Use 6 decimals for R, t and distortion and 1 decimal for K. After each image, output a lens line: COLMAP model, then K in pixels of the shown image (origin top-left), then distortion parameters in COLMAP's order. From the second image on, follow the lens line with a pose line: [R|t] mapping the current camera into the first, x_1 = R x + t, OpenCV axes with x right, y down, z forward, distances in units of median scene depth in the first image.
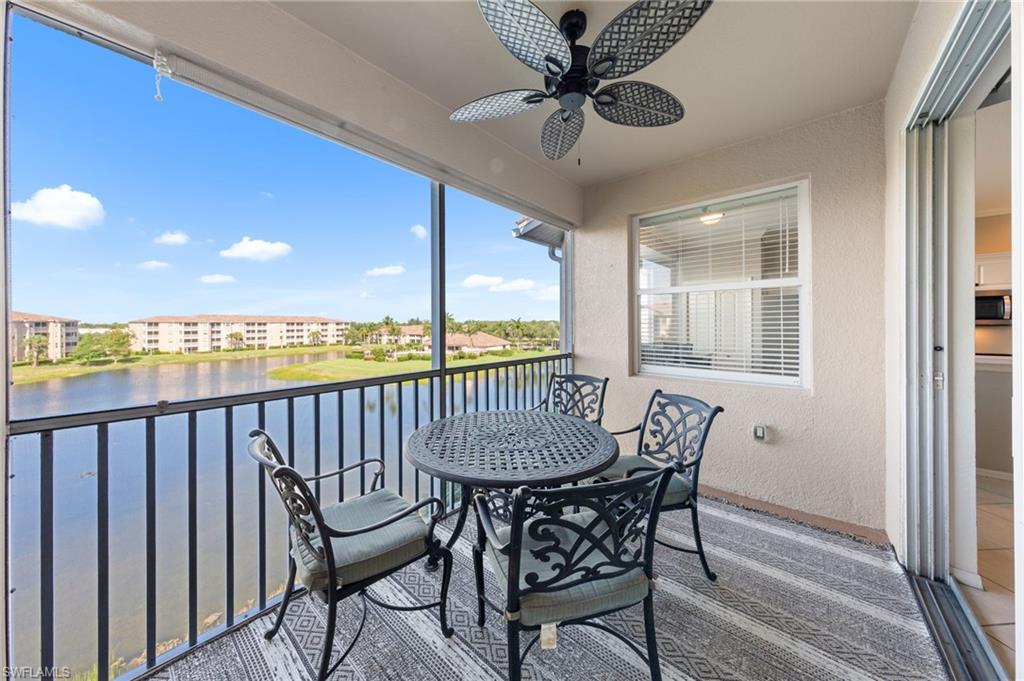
lens RADIAL K [[339.4, 0, 513.7], [0, 339.4, 324.3], [0, 0, 1]] dist [0.001509, 0.000474]
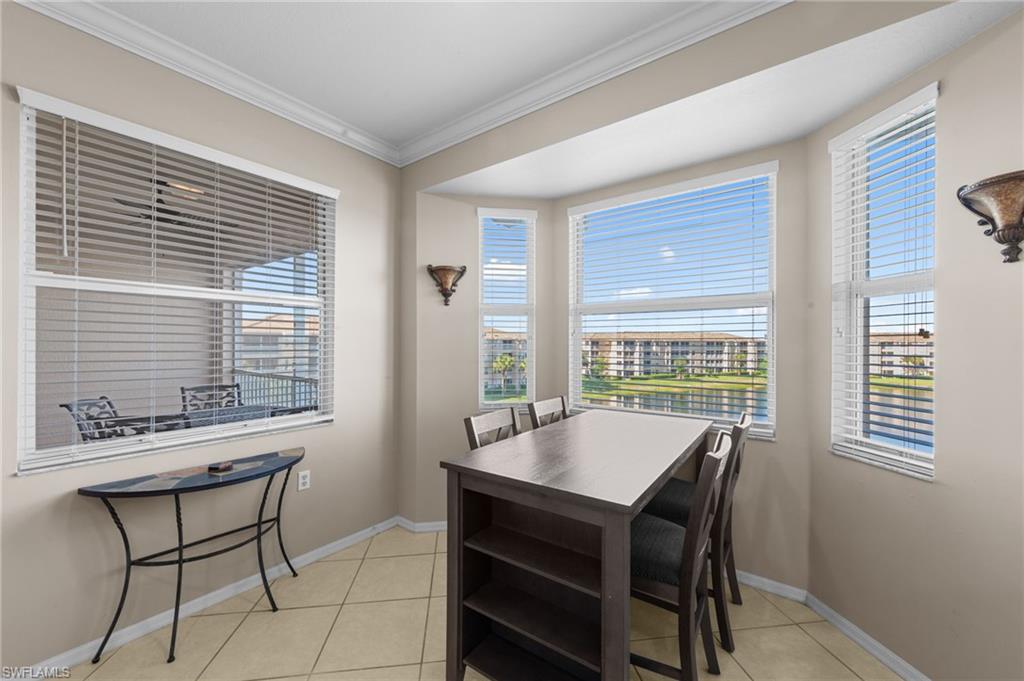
lens RADIAL K [[395.4, 0, 514.9], [0, 395.4, 346.3], [0, 0, 1]] dist [0.006569, 0.000558]
pose [[0.066812, 0.007967, -0.997734, 0.030427], [-0.002699, 0.999966, 0.007804, -0.000286], [0.997762, 0.002171, 0.066832, 0.035703]]
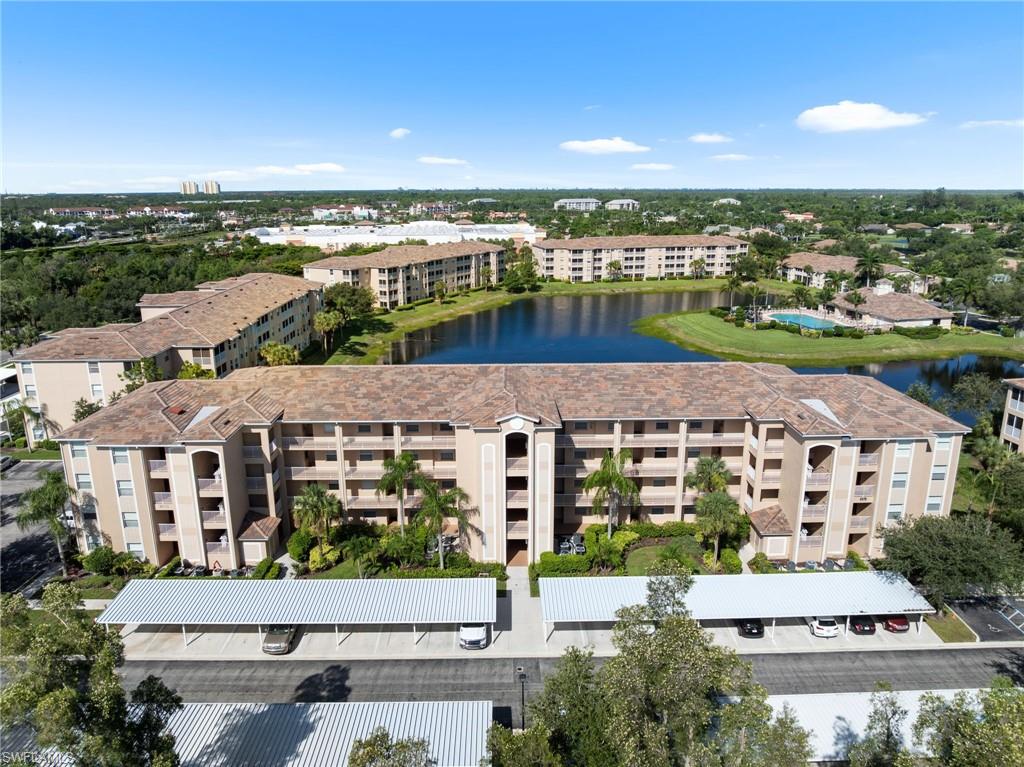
lens RADIAL K [[717.4, 0, 512.9], [0, 717.4, 377.3], [0, 0, 1]] dist [-0.032159, -0.017180]
pose [[0.668713, 0.191309, -0.718487, 0.422325], [0.002347, 0.965783, 0.259340, -0.180744], [0.743517, -0.175110, 0.645383, -0.474256]]
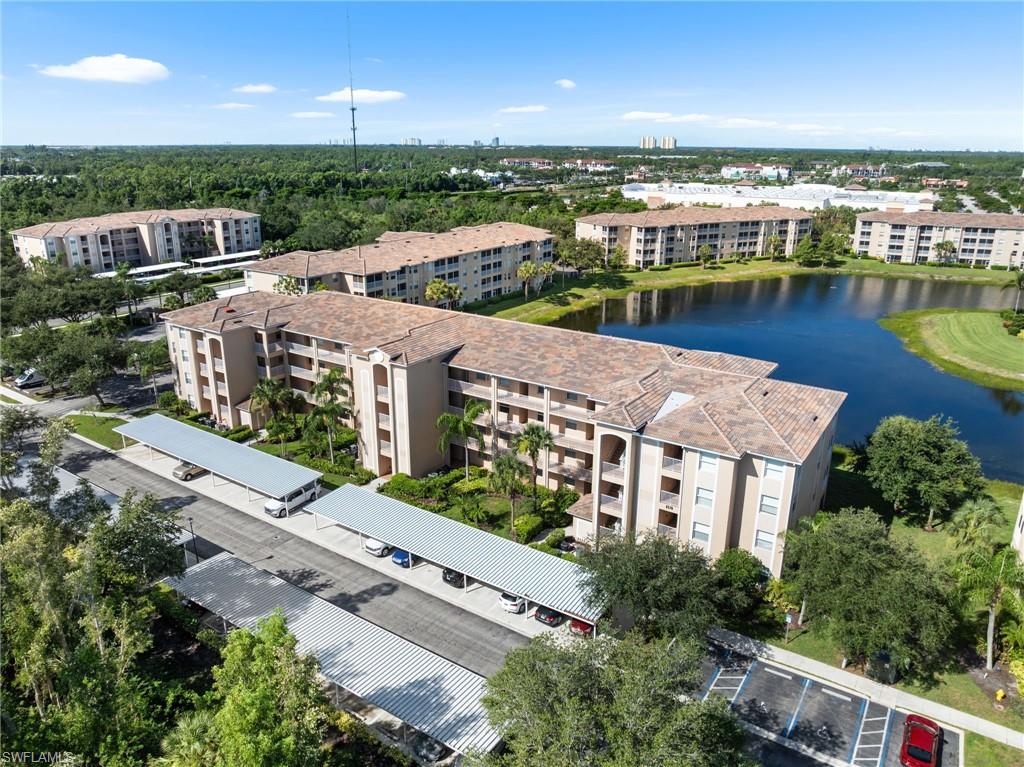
lens RADIAL K [[717.4, 0, 511.3], [0, 717.4, 374.7], [0, 0, 1]] dist [-0.032159, -0.017180]
pose [[0.123828, 0.308331, -0.943185, 0.637454], [-0.002761, 0.950604, 0.310394, -0.187999], [0.992300, -0.035831, 0.118563, -0.125424]]
